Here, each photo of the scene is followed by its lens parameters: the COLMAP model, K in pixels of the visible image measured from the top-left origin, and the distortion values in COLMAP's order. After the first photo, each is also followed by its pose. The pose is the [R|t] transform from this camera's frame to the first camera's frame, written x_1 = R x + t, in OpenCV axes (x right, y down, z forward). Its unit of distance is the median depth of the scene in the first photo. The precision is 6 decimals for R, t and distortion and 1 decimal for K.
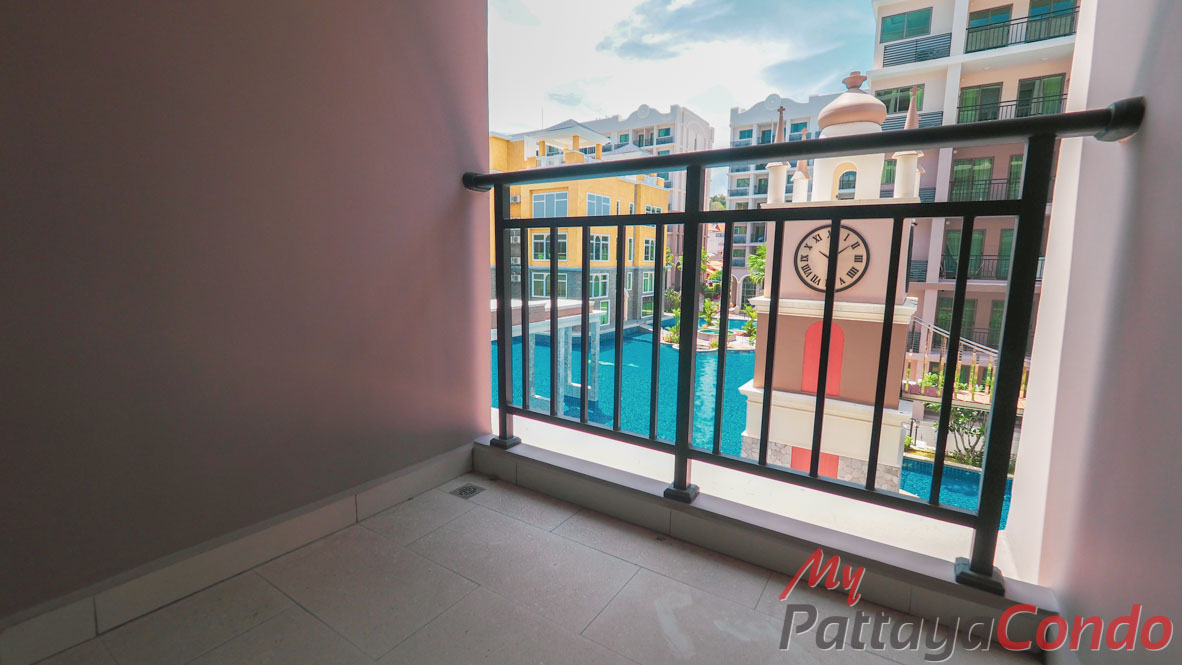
lens RADIAL K [[501.0, 0, 580.9], [0, 501.0, 330.4], [0, 0, 1]] dist [-0.008632, 0.000056]
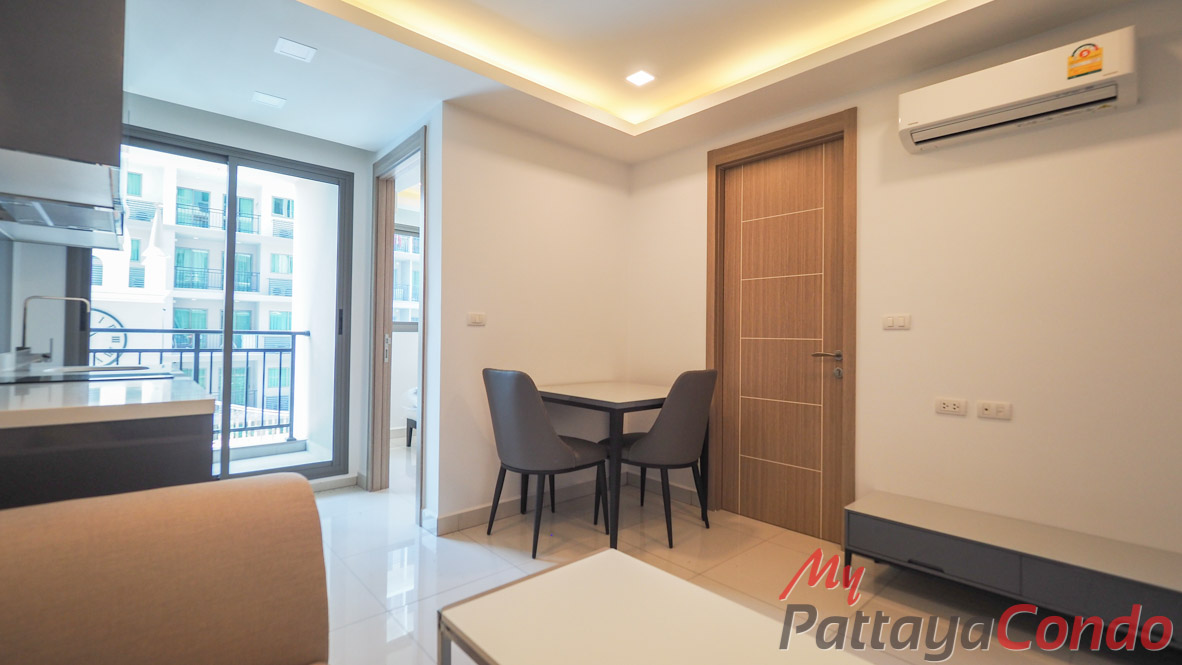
lens RADIAL K [[501.0, 0, 580.9], [0, 501.0, 330.4], [0, 0, 1]] dist [-0.008632, 0.000056]
pose [[0.230883, 0.006111, 0.972962, -0.141226], [0.126554, 0.991297, -0.036258, 0.003320], [-0.964716, 0.131503, 0.228100, -0.125415]]
